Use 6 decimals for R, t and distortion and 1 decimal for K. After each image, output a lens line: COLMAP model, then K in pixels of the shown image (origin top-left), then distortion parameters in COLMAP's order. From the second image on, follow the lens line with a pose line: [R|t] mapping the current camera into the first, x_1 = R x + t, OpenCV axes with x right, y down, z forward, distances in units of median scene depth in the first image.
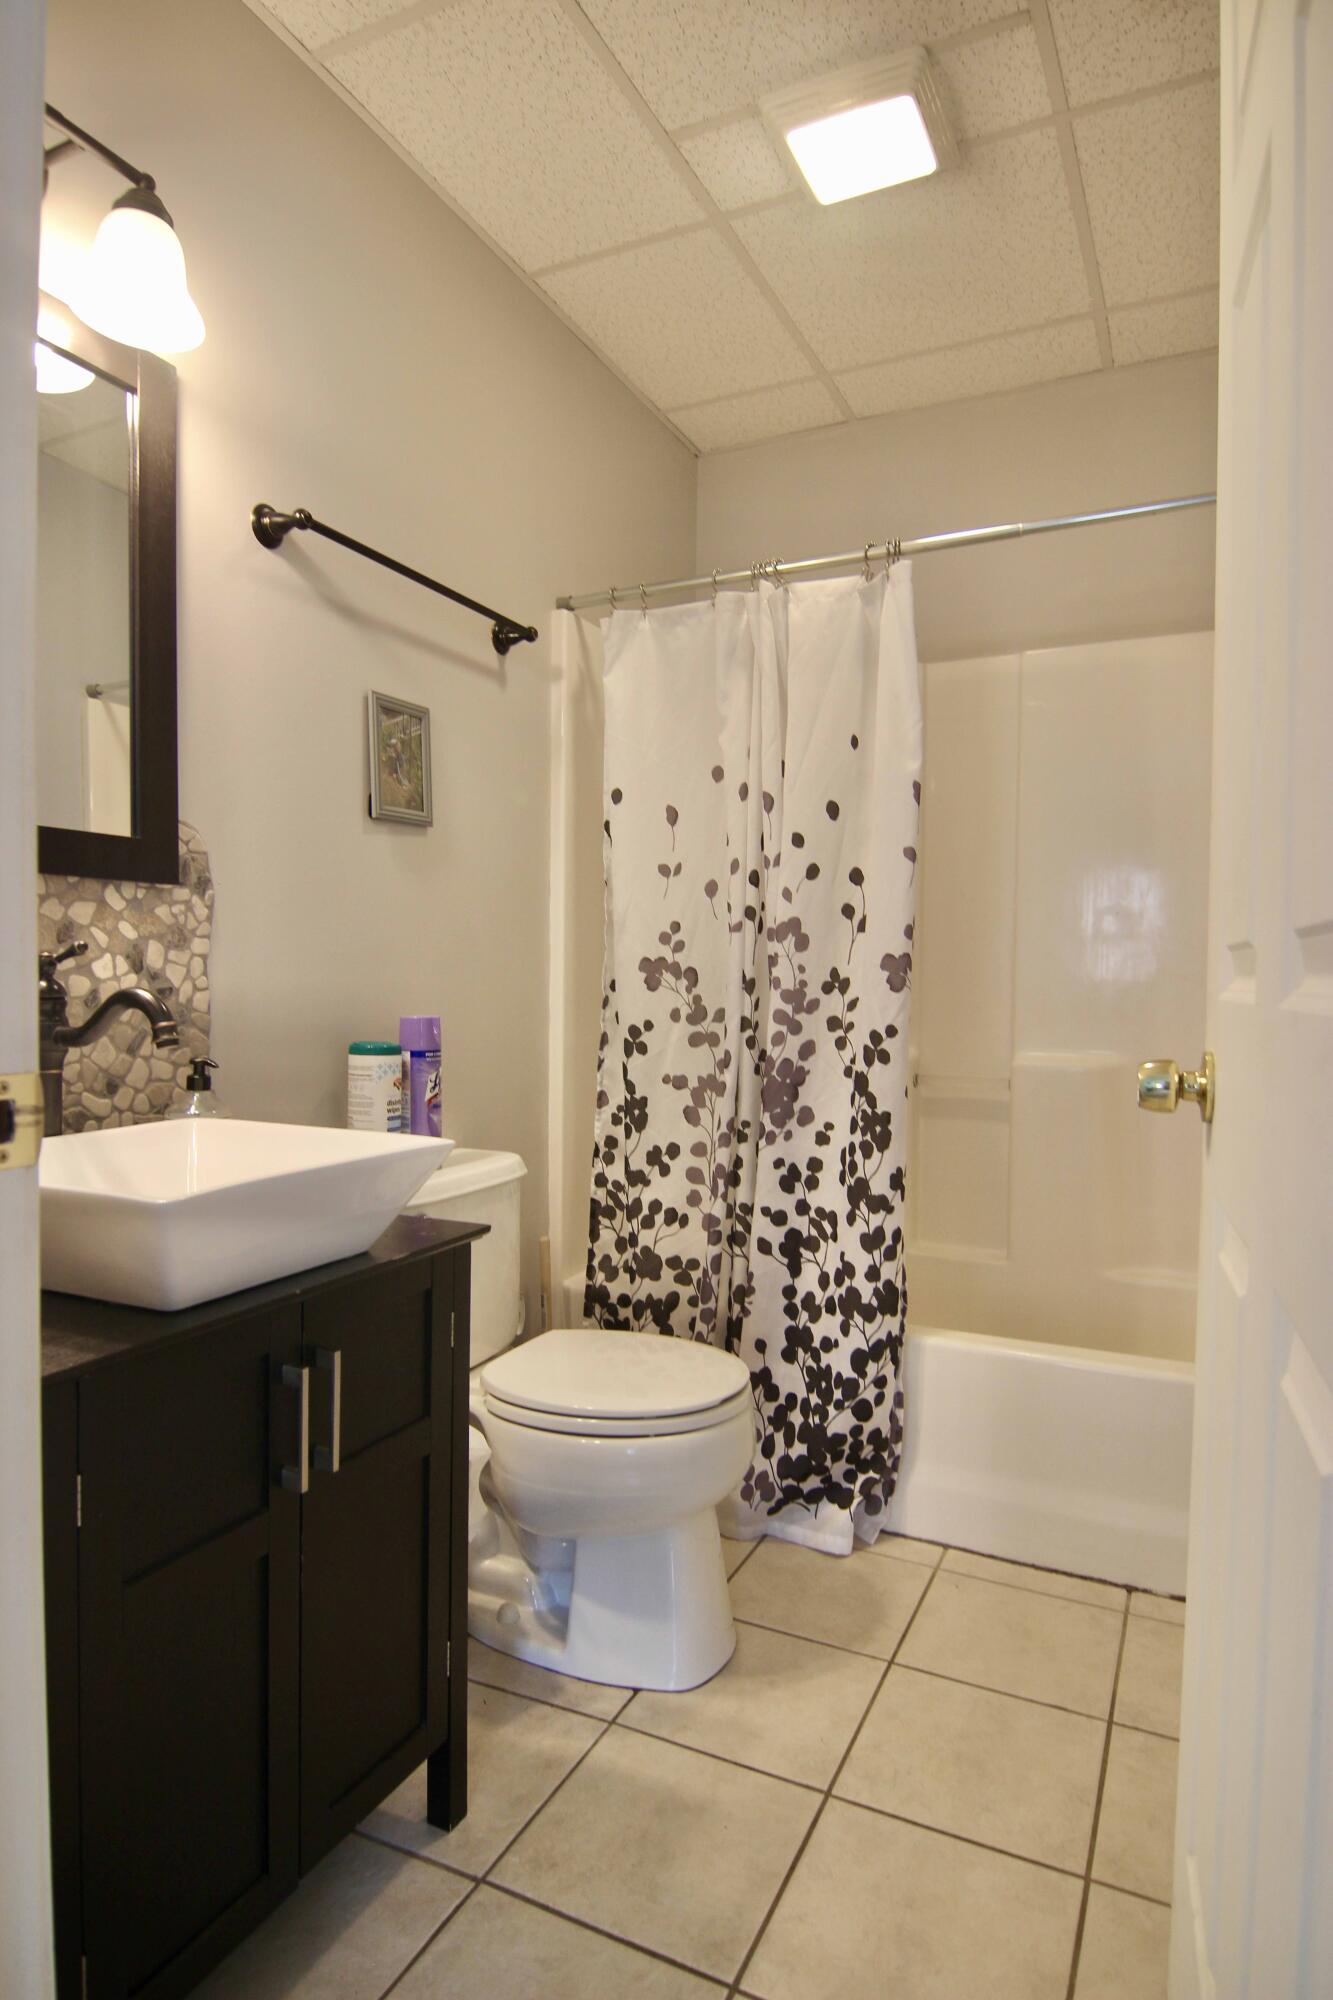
lens RADIAL K [[1124.1, 0, 661.6], [0, 1124.1, 1000.7], [0, 0, 1]] dist [-0.000190, -0.014998]
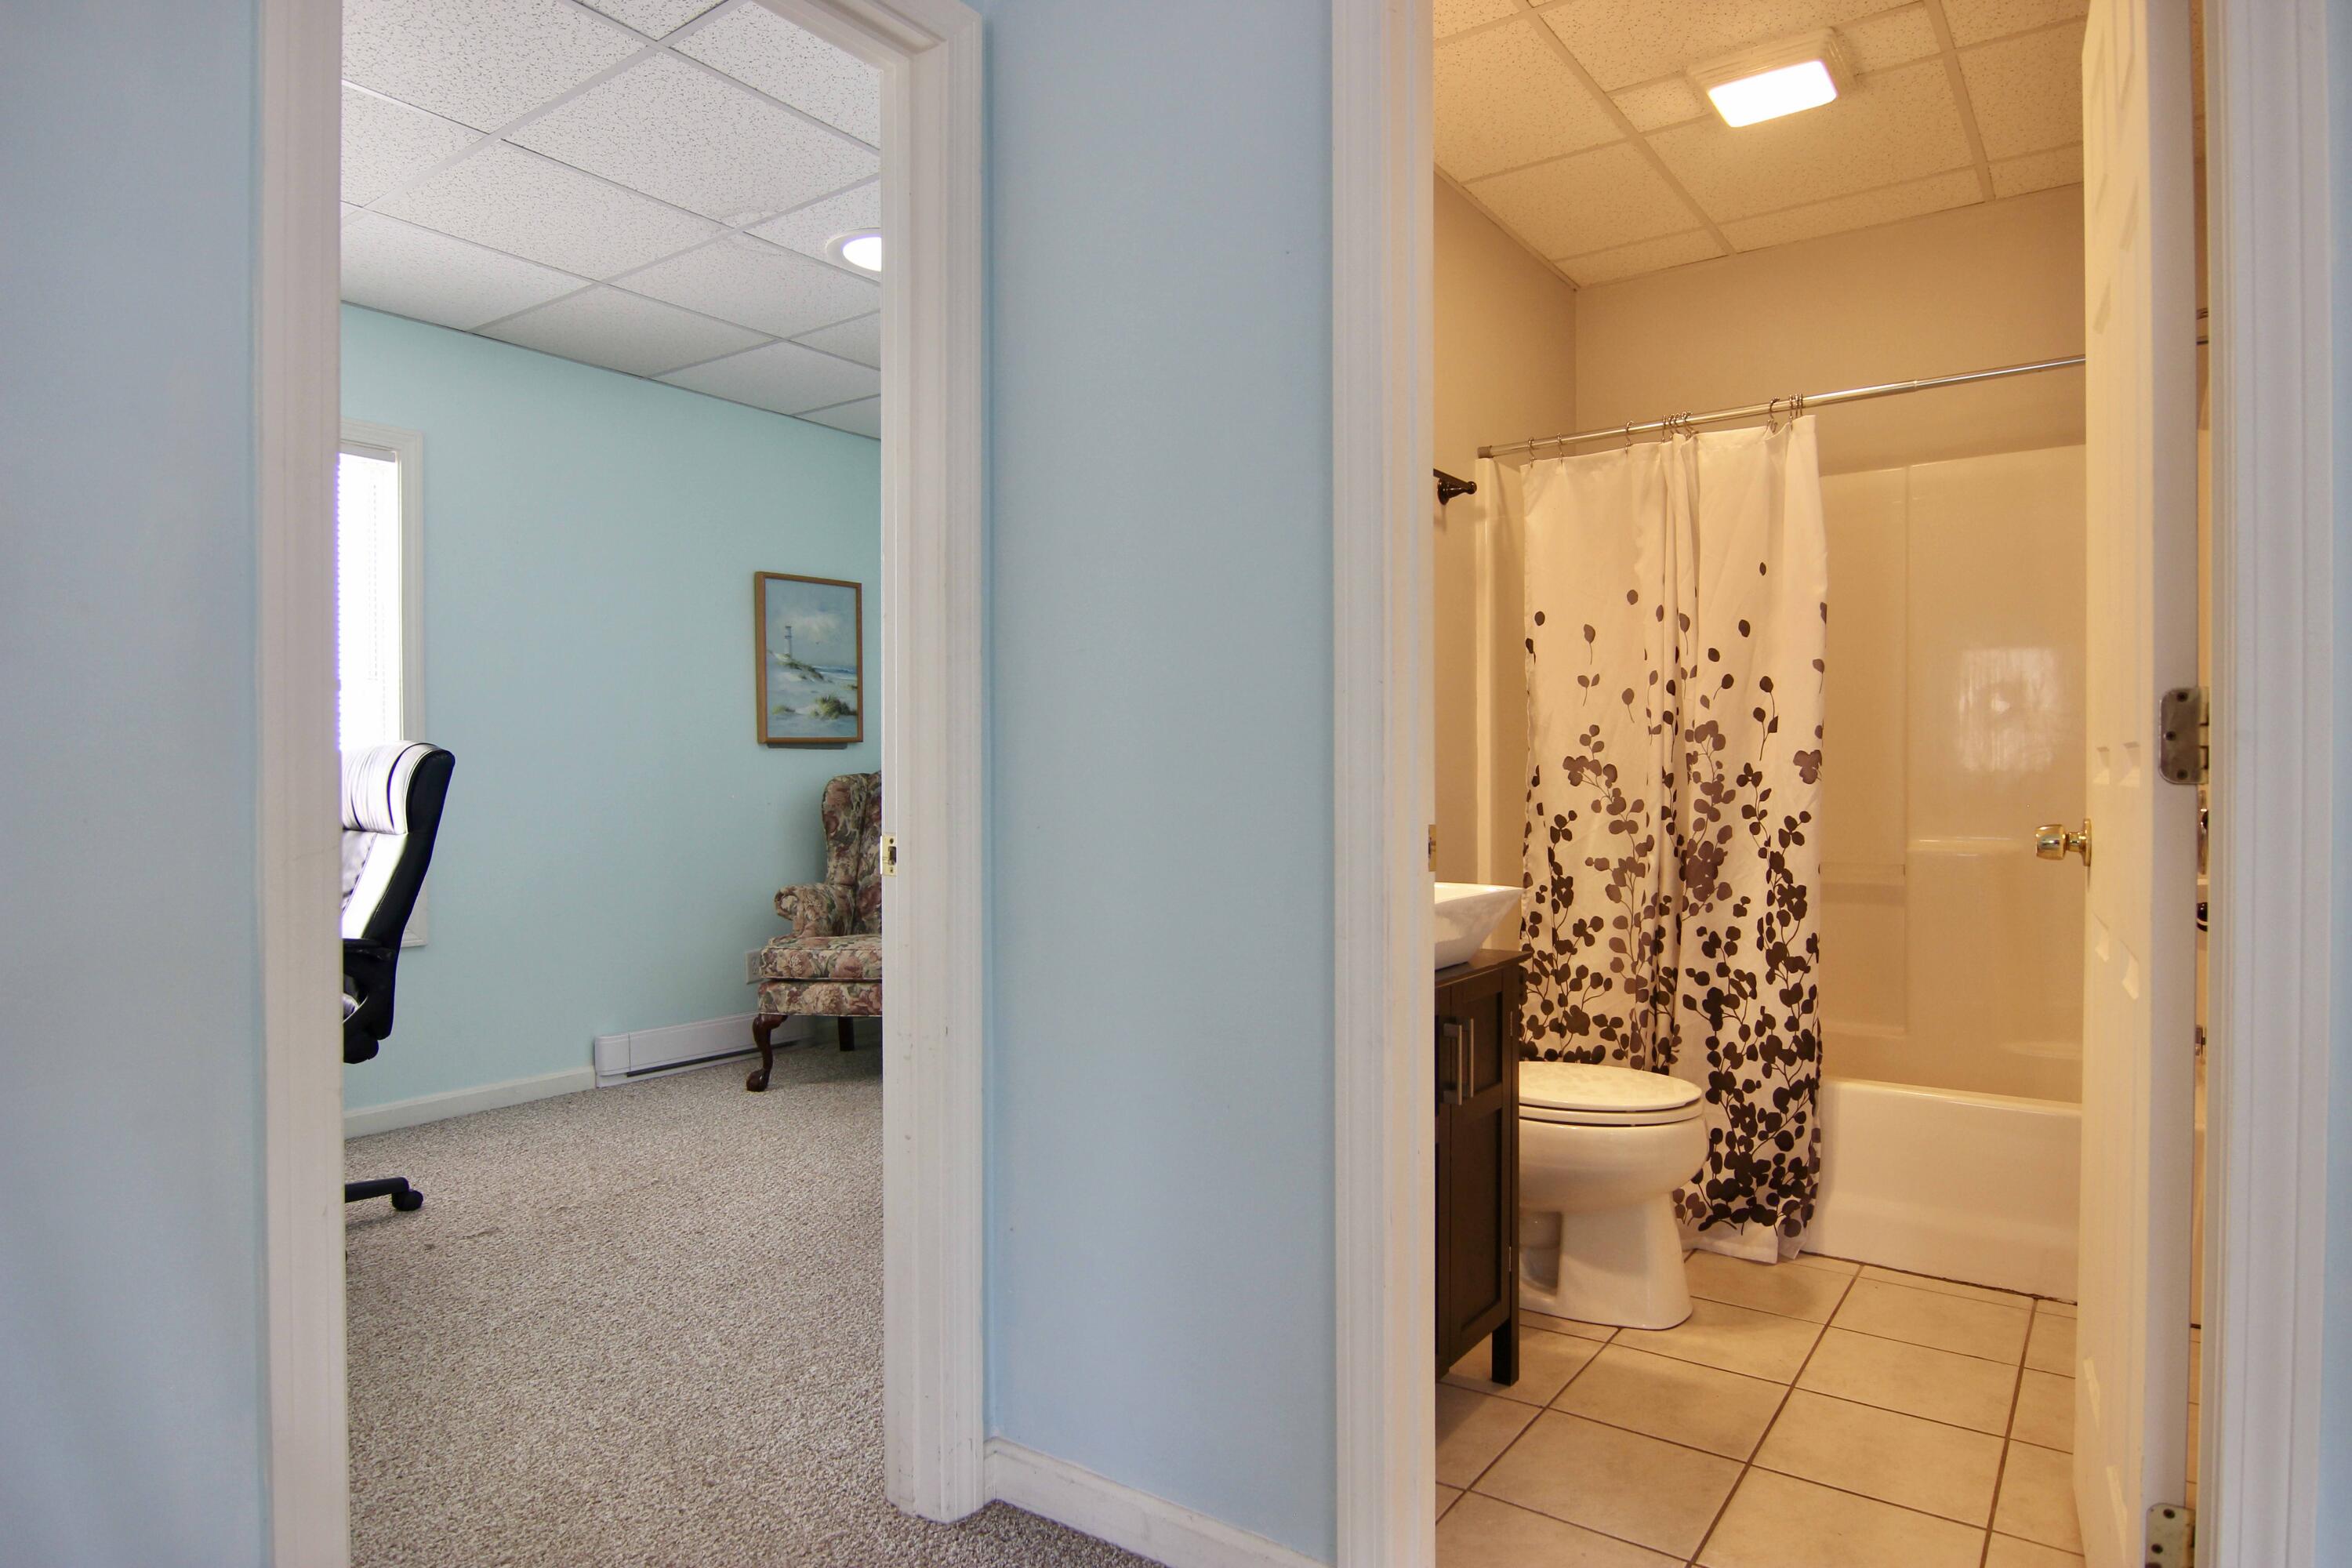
lens RADIAL K [[1327.4, 0, 1173.1], [0, 1327.4, 779.7], [0, 0, 1]] dist [-0.000370, -0.016568]
pose [[0.984707, -0.012567, -0.173767, -0.193991], [0.009409, 0.999776, -0.018983, 0.007972], [0.173966, 0.017057, 0.984604, -0.453751]]
